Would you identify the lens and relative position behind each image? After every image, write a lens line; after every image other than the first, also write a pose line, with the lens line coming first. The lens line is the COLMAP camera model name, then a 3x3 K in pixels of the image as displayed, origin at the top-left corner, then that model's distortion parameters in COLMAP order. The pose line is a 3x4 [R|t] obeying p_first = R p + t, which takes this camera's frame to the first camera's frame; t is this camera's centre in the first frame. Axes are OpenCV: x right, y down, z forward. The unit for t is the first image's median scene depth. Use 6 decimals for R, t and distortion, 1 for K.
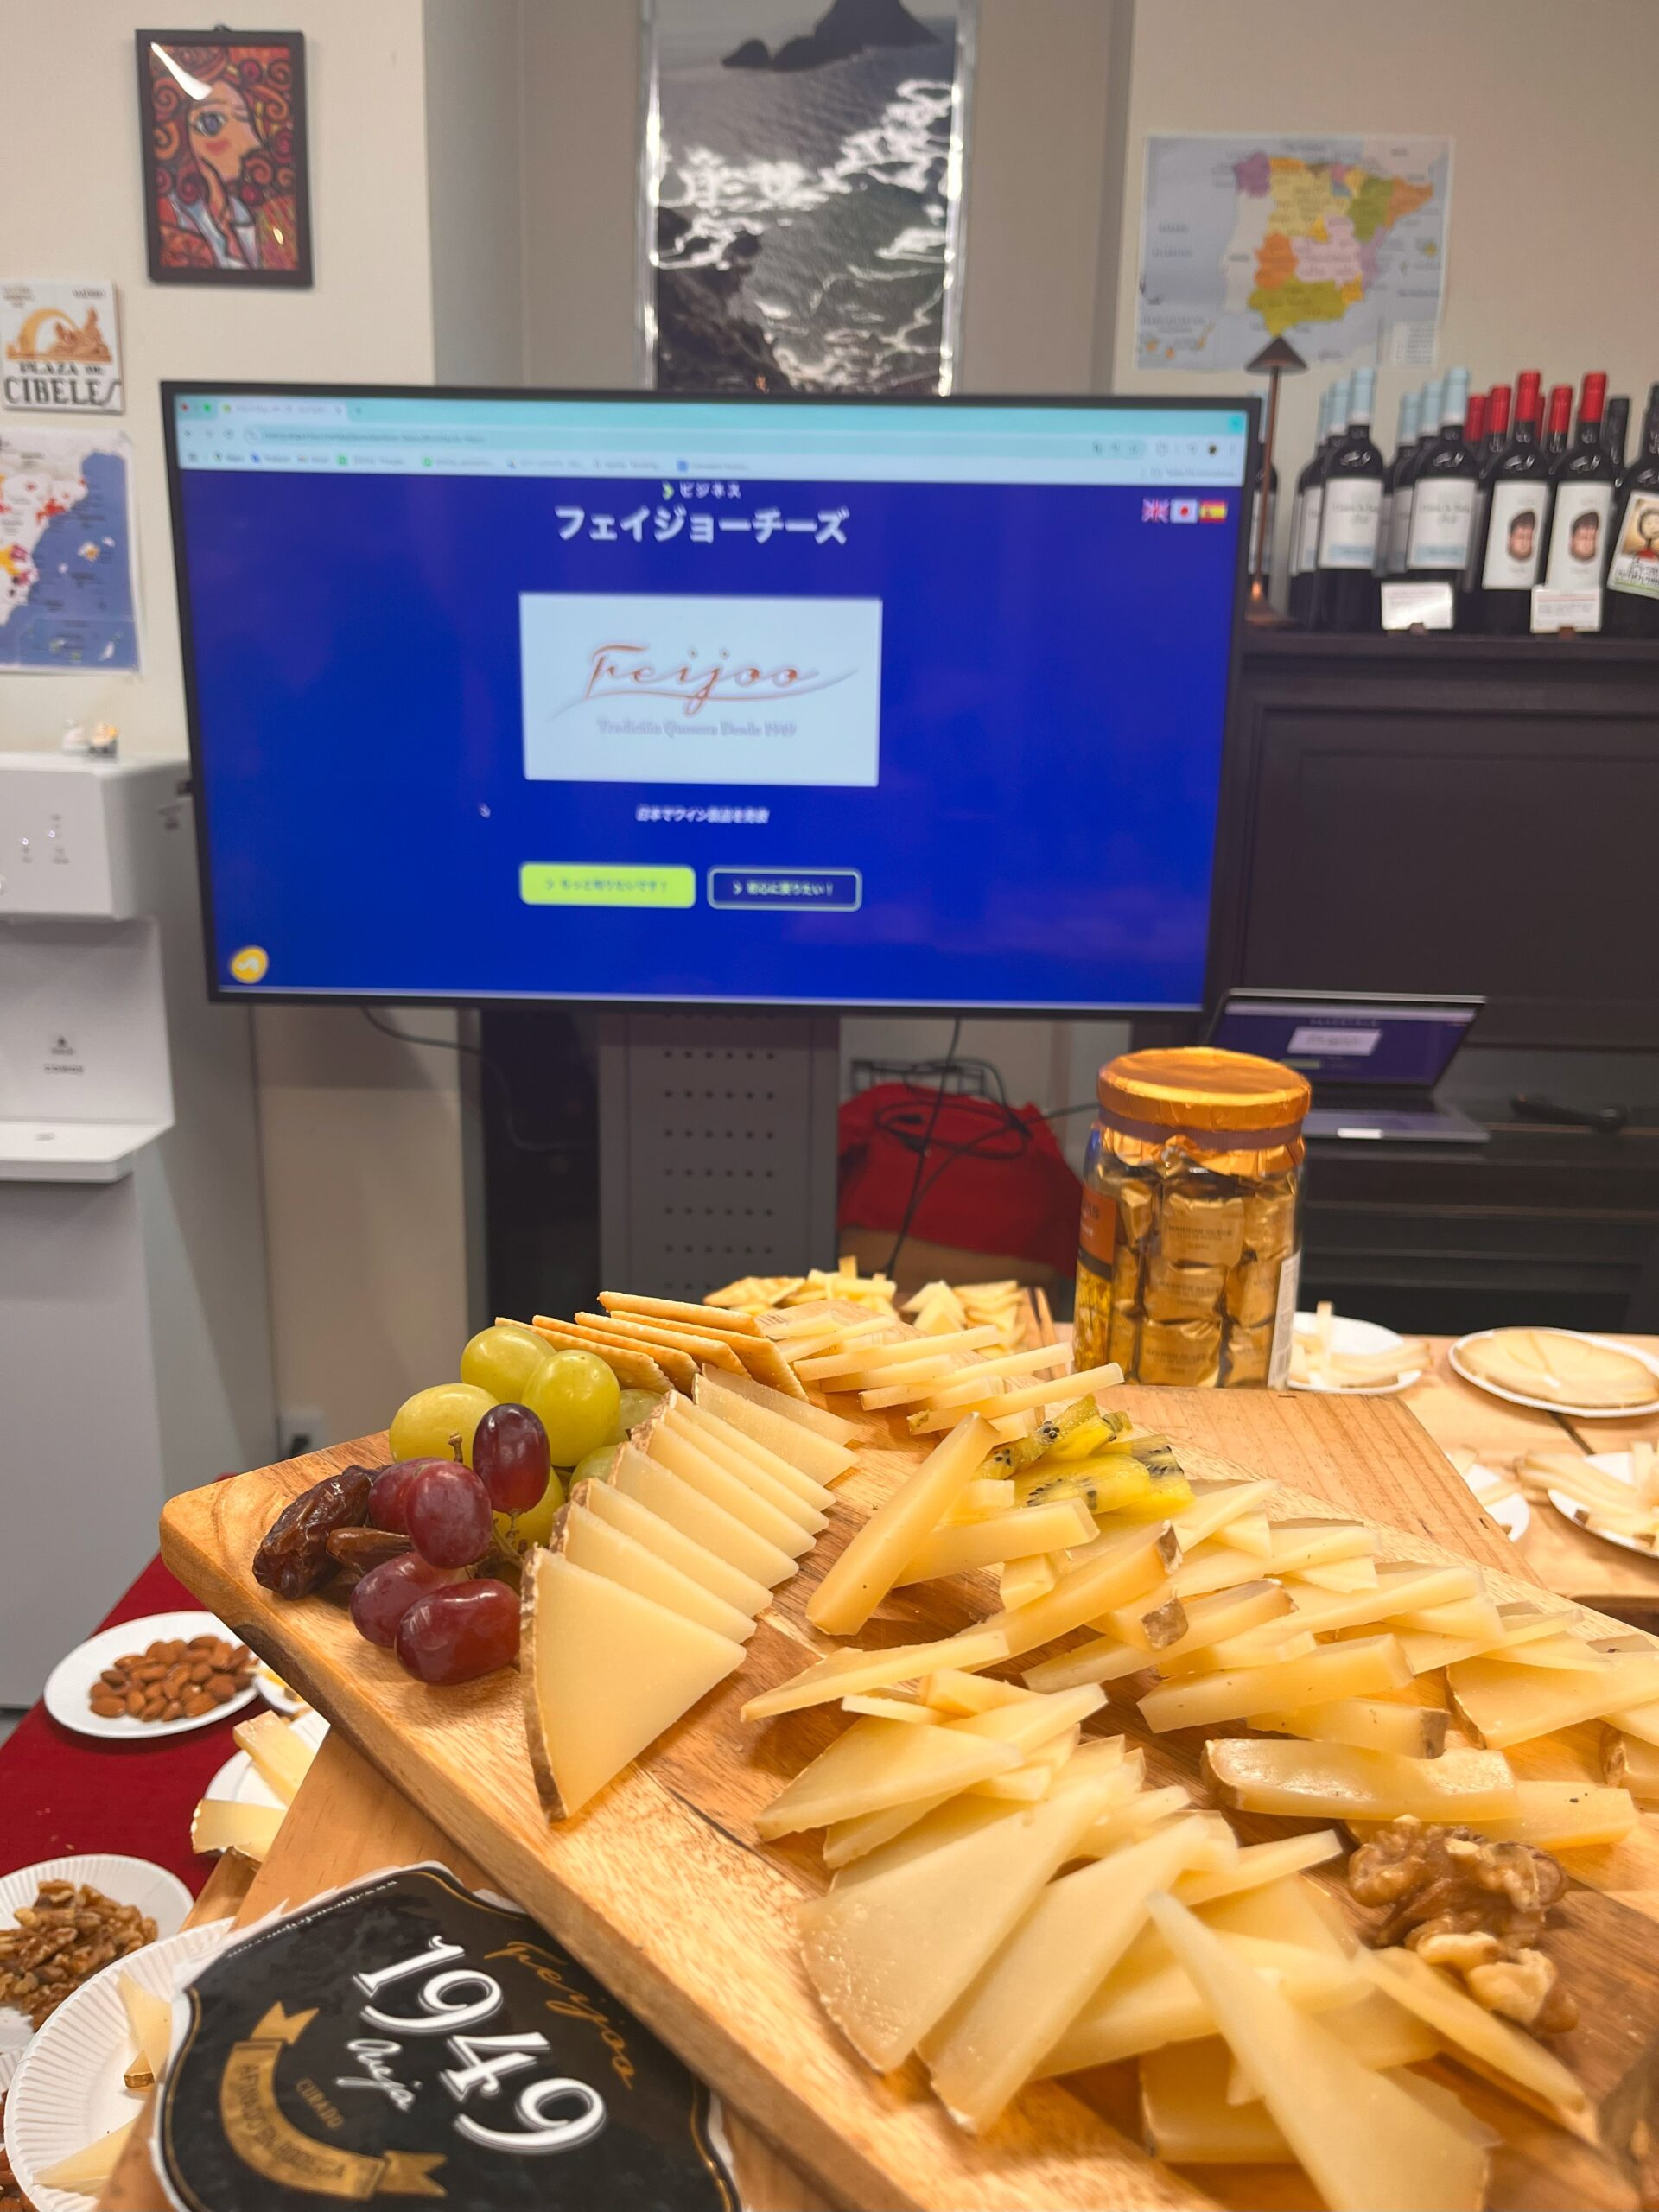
lens RADIAL K [[1692.3, 0, 818.3], [0, 1692.3, 1137.9], [0, 0, 1]] dist [0.060269, -0.095011]
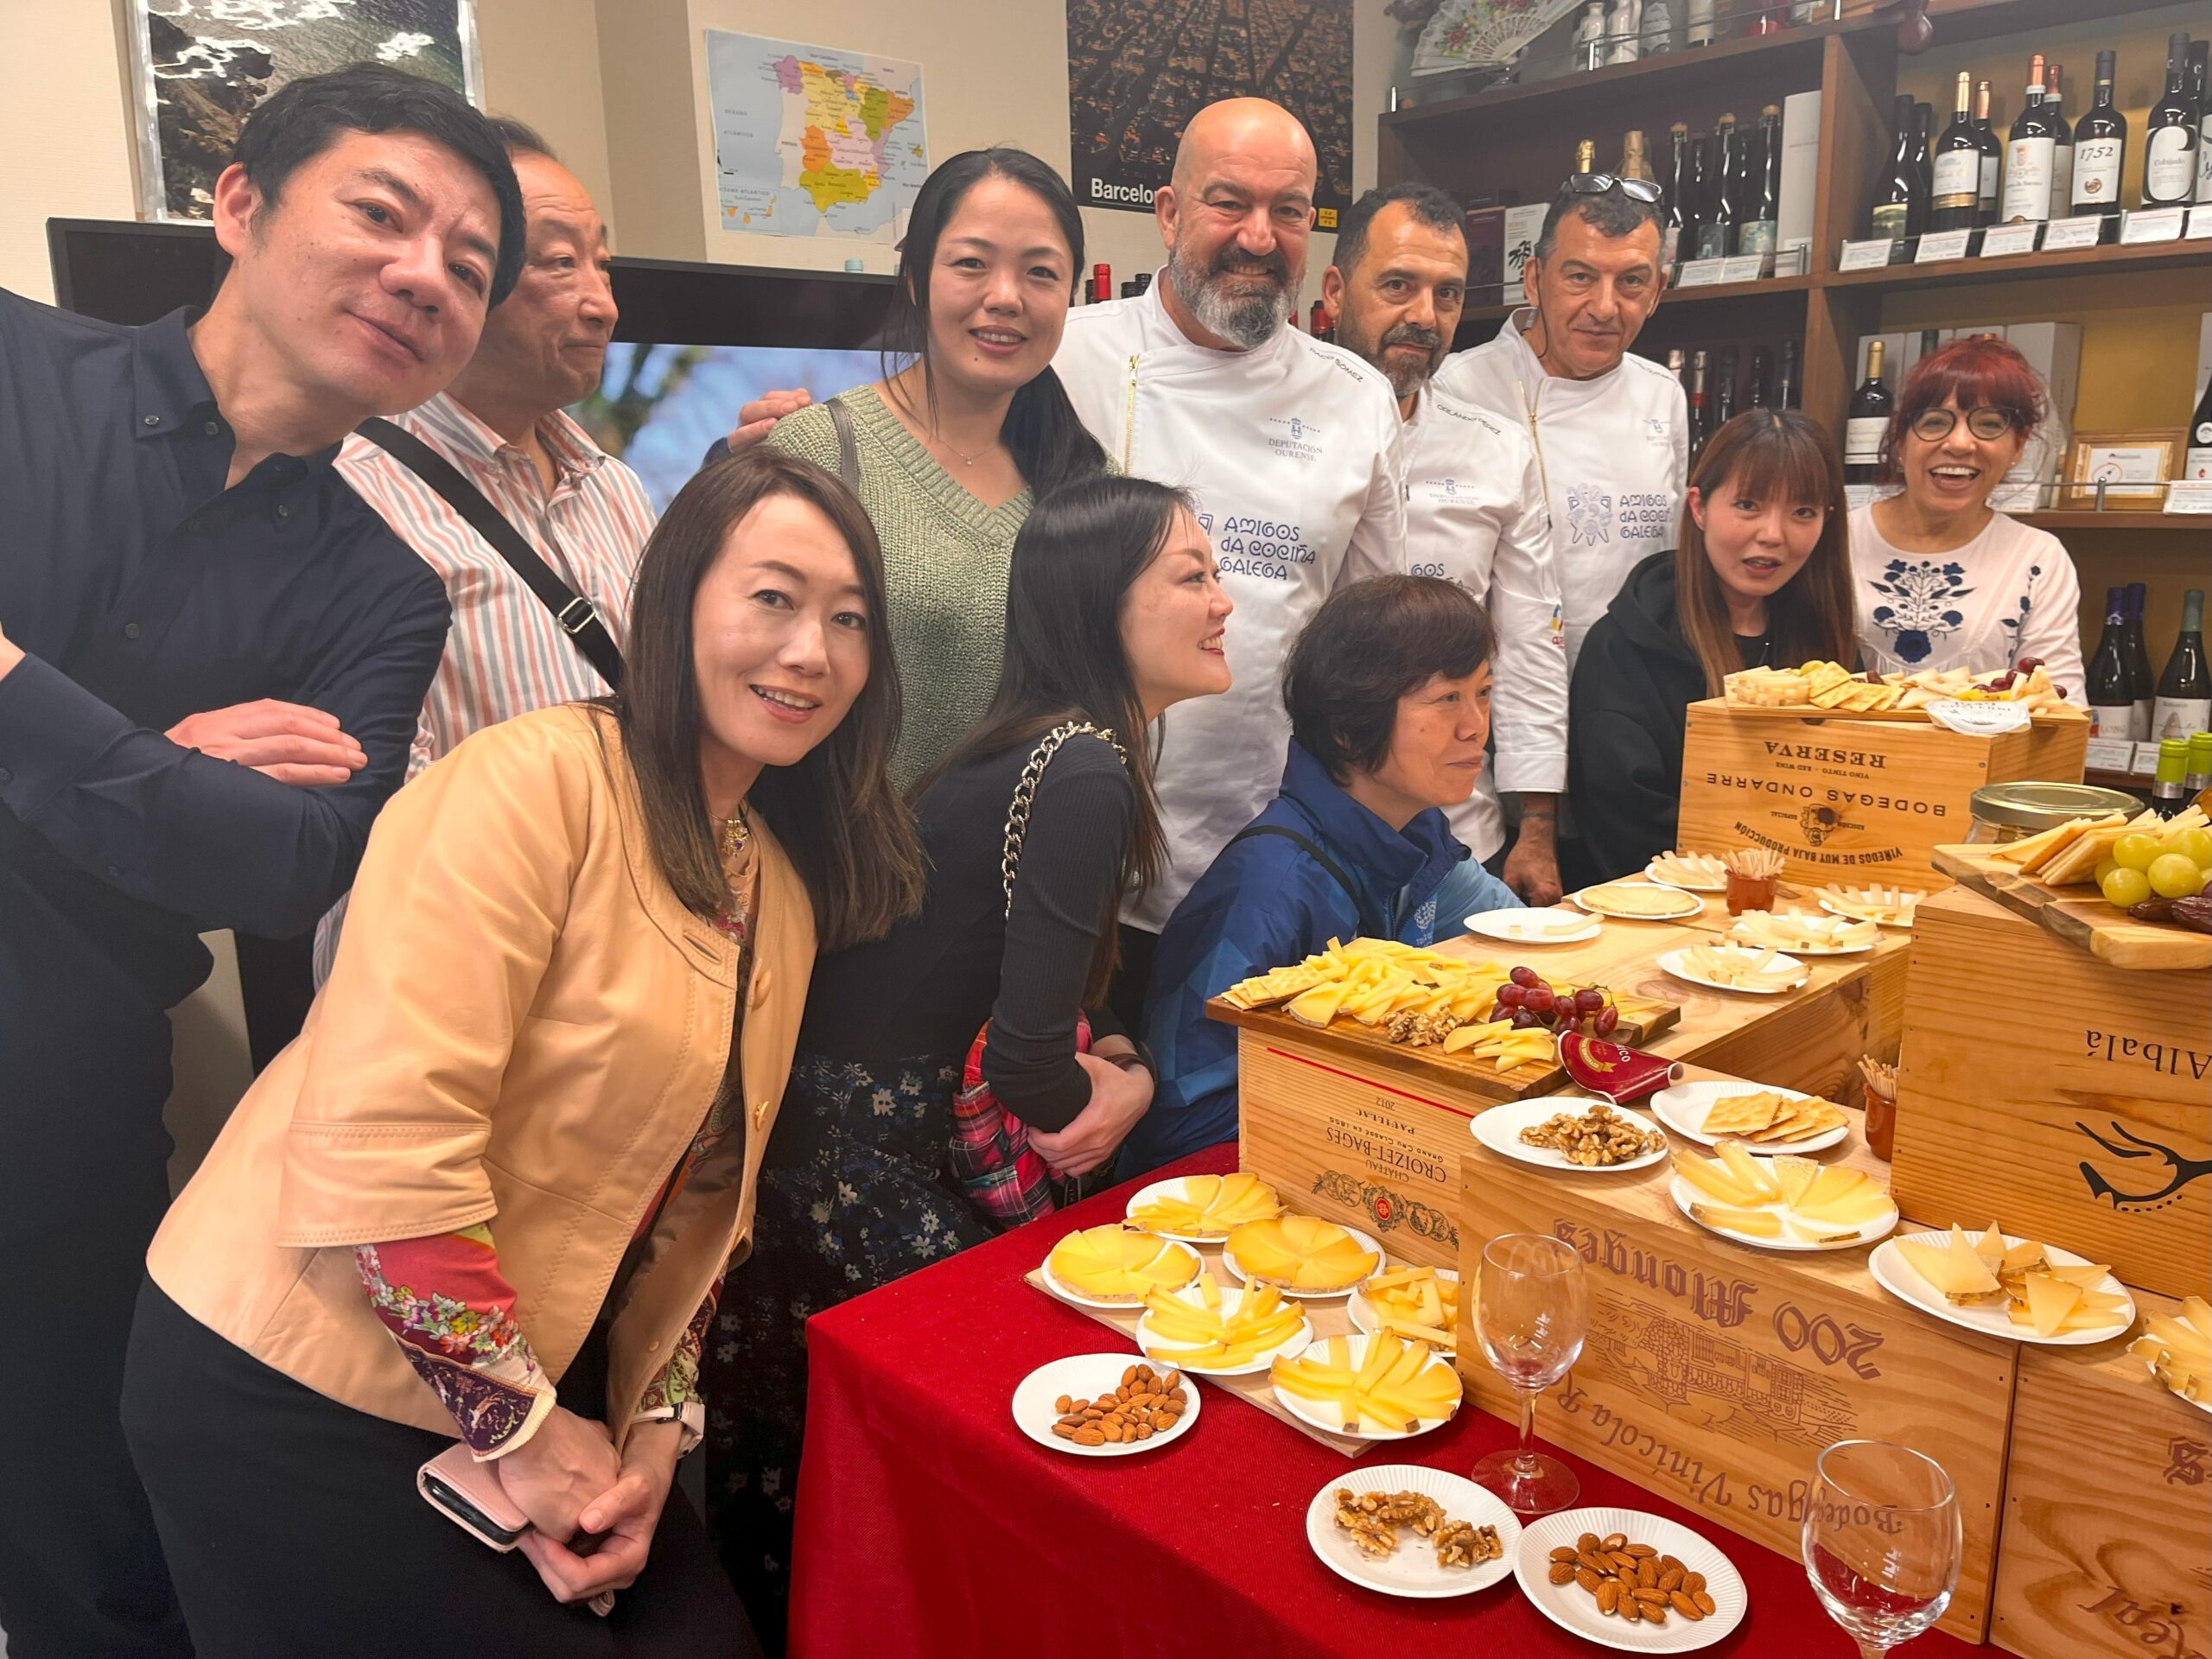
lens RADIAL K [[1692.3, 0, 1152.4], [0, 1692.3, 831.1], [0, 0, 1]] dist [0.060269, -0.095011]
pose [[0.695275, -0.185925, 0.694280, -0.530130], [0.218801, 0.974867, 0.041951, -0.054942], [-0.684630, 0.122742, 0.718482, 0.051196]]
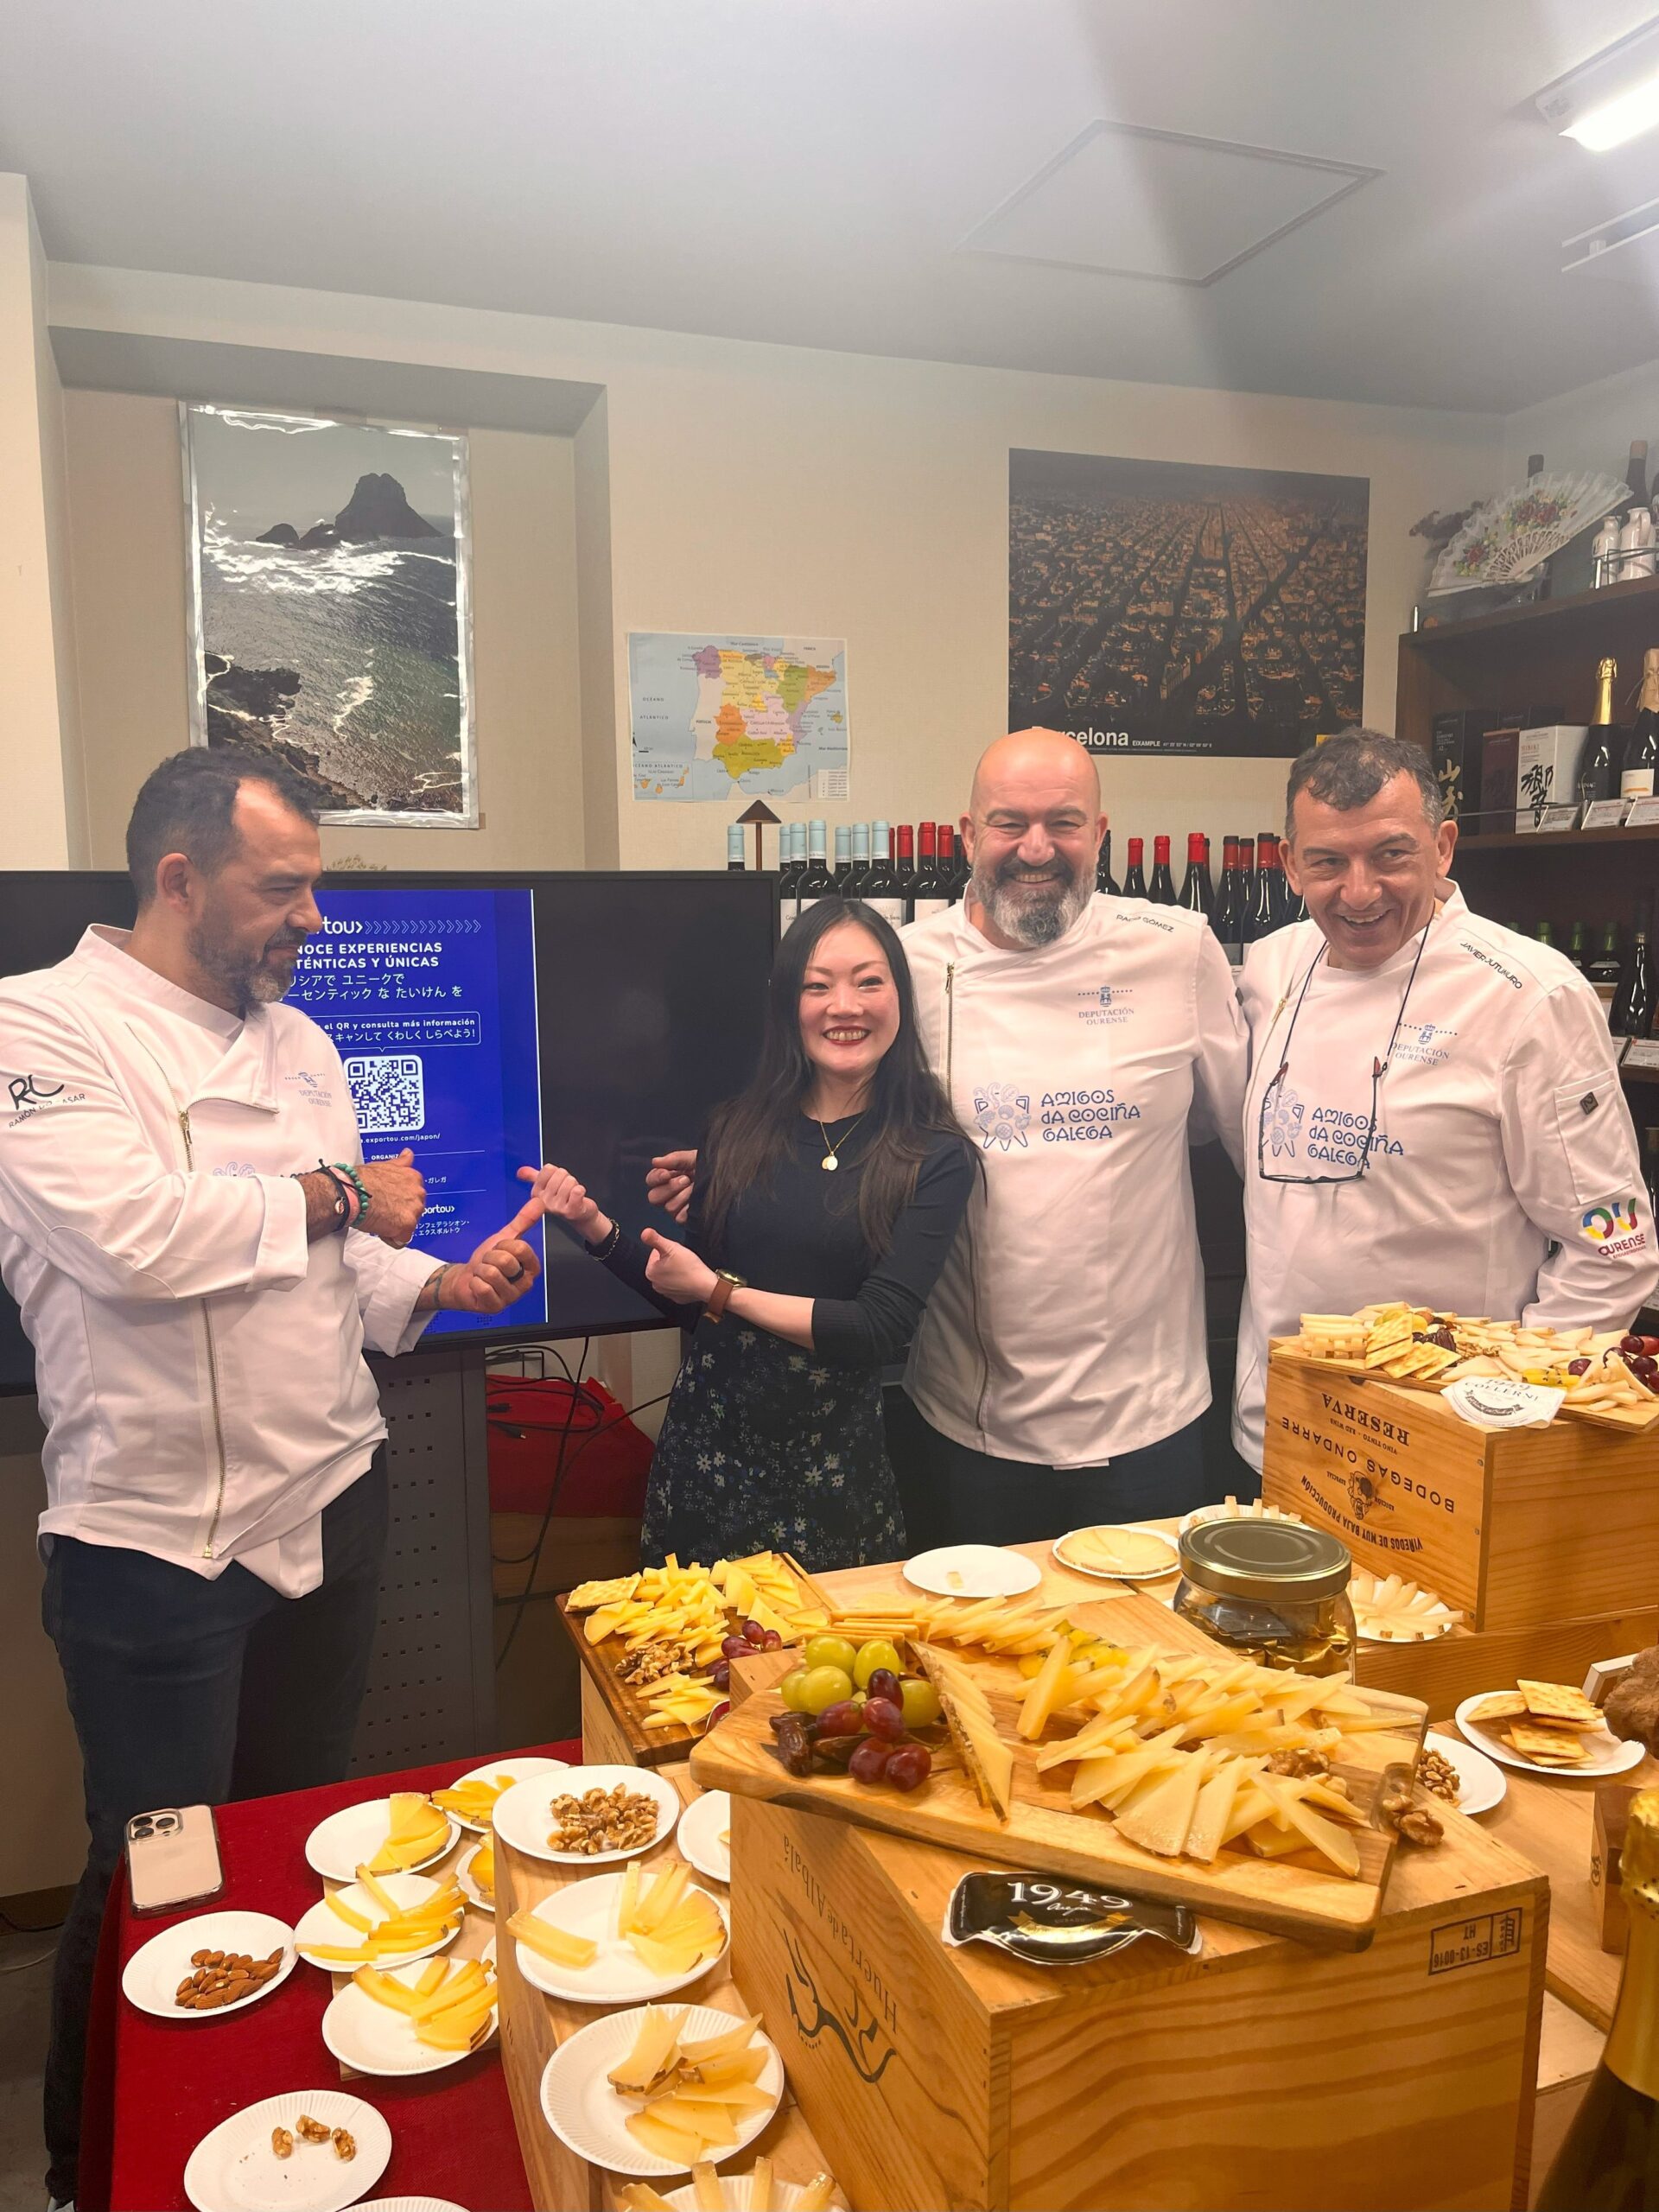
lens RADIAL K [[1692.3, 0, 825.1], [0, 1692.3, 1124.0], [0, 0, 1]] dist [0.060269, -0.095011]
pose [[0.926976, -0.073302, 0.367890, -0.188419], [0.121953, 0.986337, -0.110759, -0.058321], [-0.354744, 0.147536, 0.923250, -0.215300]]
